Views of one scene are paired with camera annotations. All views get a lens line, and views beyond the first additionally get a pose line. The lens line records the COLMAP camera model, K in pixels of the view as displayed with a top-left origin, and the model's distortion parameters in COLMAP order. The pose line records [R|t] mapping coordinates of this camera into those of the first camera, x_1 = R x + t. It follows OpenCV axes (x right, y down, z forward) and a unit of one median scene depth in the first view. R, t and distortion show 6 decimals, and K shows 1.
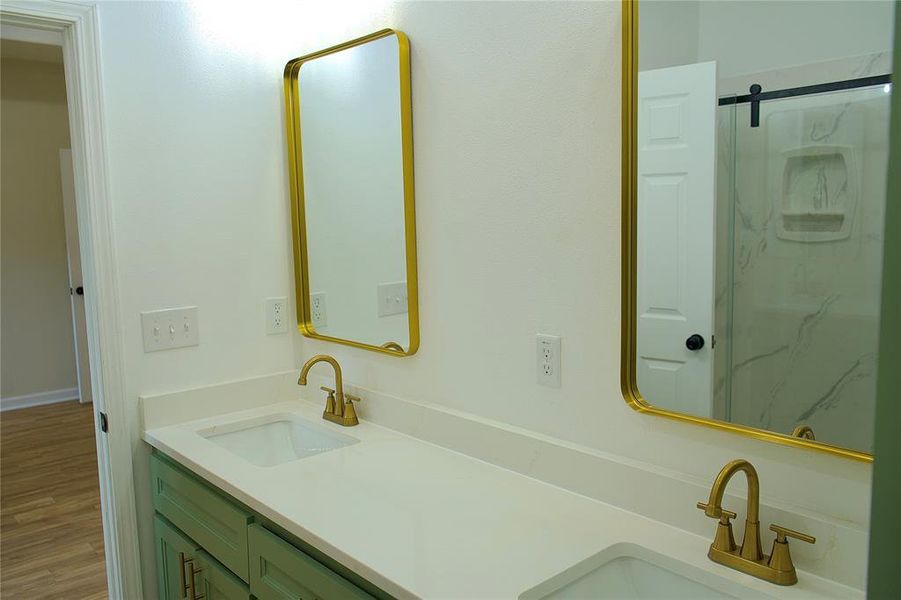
lens RADIAL K [[731.4, 0, 450.5], [0, 731.4, 300.0], [0, 0, 1]] dist [-0.013188, 0.007317]
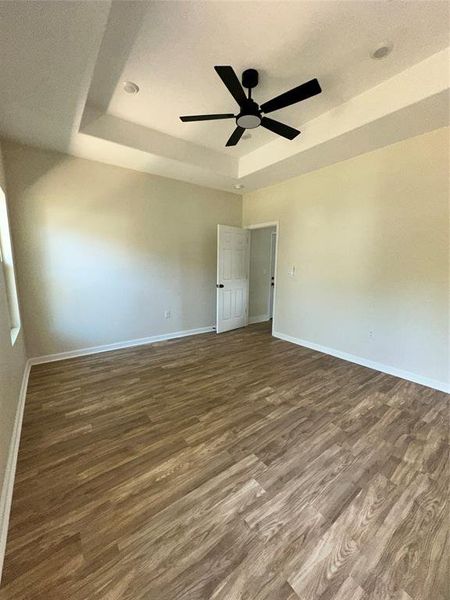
lens RADIAL K [[240.1, 0, 227.9], [0, 240.1, 300.2], [0, 0, 1]] dist [-0.001039, -0.000093]
pose [[0.995582, 0.037556, -0.086061, -0.614213], [-0.035863, 0.999133, 0.021137, 0.024302], [0.086780, -0.017958, 0.996066, 0.342895]]
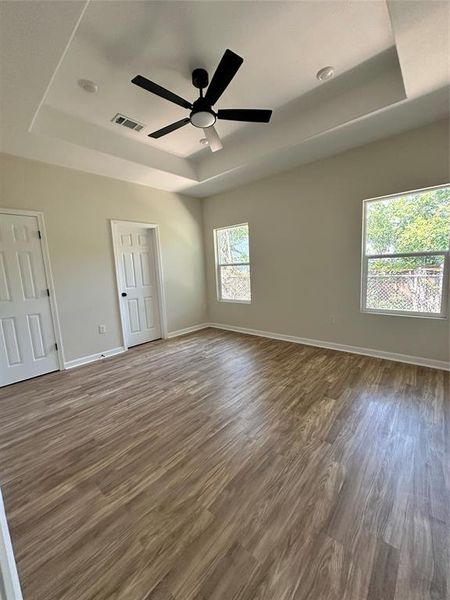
lens RADIAL K [[240.1, 0, 227.9], [0, 240.1, 300.2], [0, 0, 1]] dist [-0.001039, -0.000093]
pose [[-0.991924, 0.079409, -0.098902, -0.600600], [0.050660, 0.962906, 0.265039, -0.123181], [0.116280, 0.257888, -0.959152, 1.547912]]
